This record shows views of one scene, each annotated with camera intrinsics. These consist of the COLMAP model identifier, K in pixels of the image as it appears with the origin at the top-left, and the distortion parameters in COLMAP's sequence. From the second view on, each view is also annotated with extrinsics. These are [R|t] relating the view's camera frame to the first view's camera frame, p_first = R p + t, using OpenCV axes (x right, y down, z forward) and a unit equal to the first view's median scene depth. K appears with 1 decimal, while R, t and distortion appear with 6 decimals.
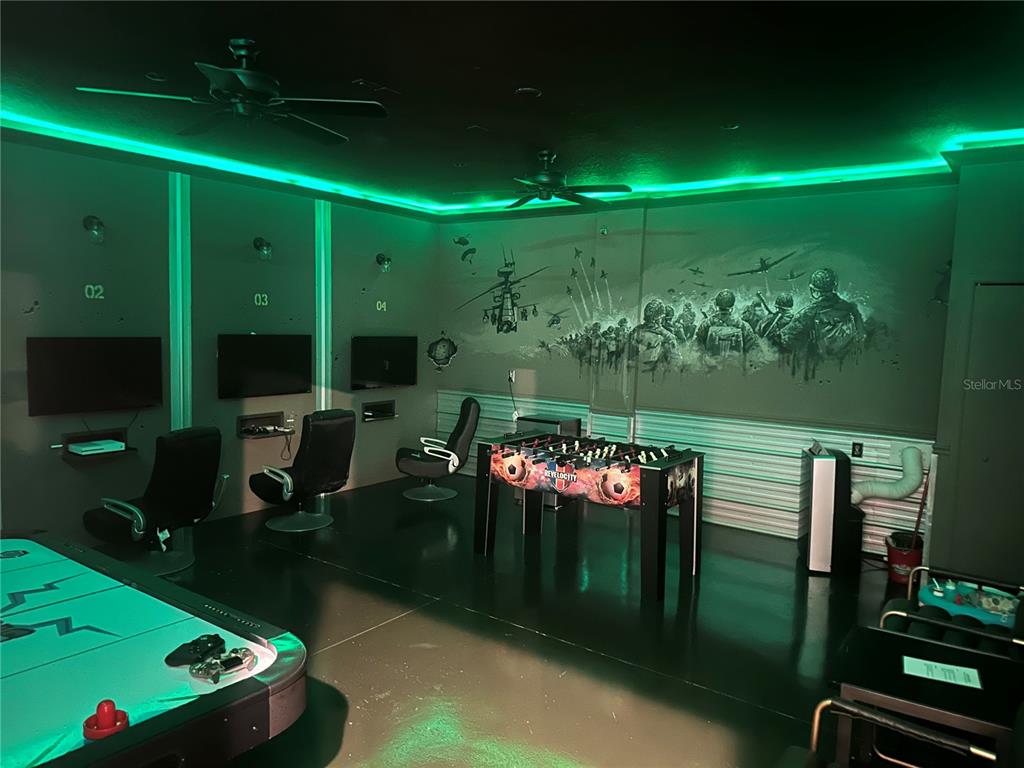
lens RADIAL K [[732.1, 0, 507.8], [0, 732.1, 387.5], [0, 0, 1]] dist [0.123213, -0.153230]
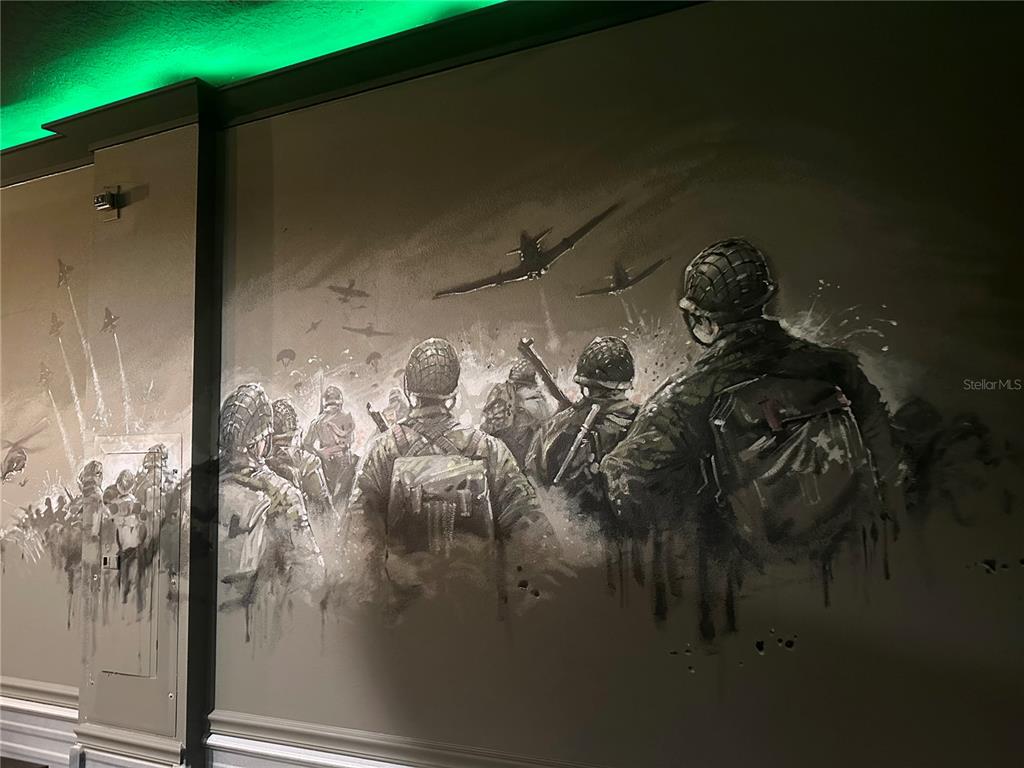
lens RADIAL K [[733.3, 0, 508.2], [0, 733.3, 384.9], [0, 0, 1]] dist [0.108418, -0.160919]
pose [[0.975527, -0.030050, 0.217815, 0.260553], [0.069259, 0.982185, -0.174686, -0.056326], [-0.208686, 0.185497, 0.960230, 0.702220]]
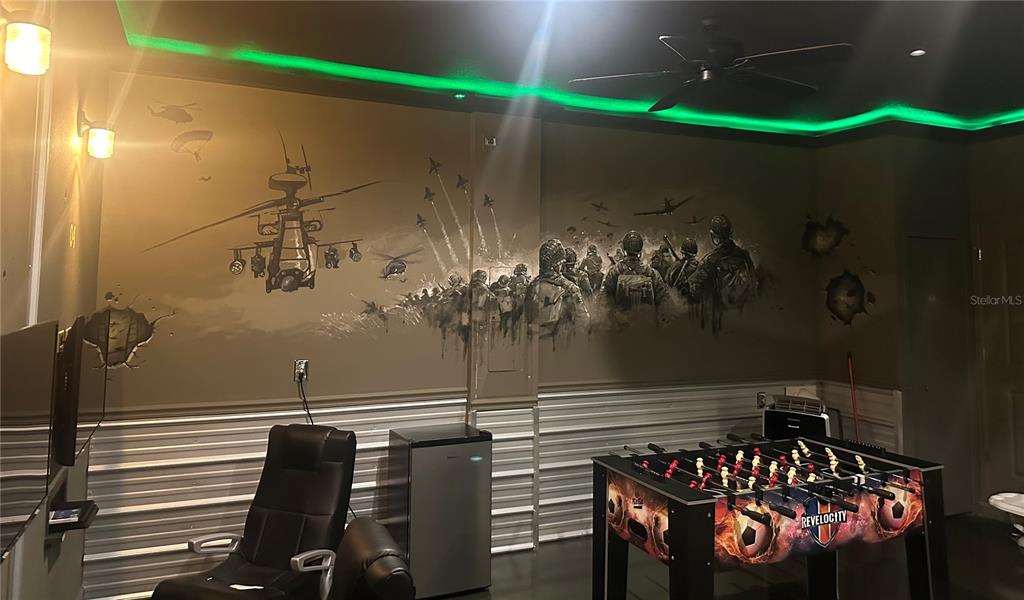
lens RADIAL K [[711.1, 0, 518.1], [0, 711.1, 226.2], [0, 0, 1]] dist [0.167583, -0.254903]
pose [[0.498858, 0.048742, 0.865312, -0.481197], [0.083377, 0.991087, -0.103894, -0.064784], [-0.862664, 0.123975, 0.490348, 0.721149]]
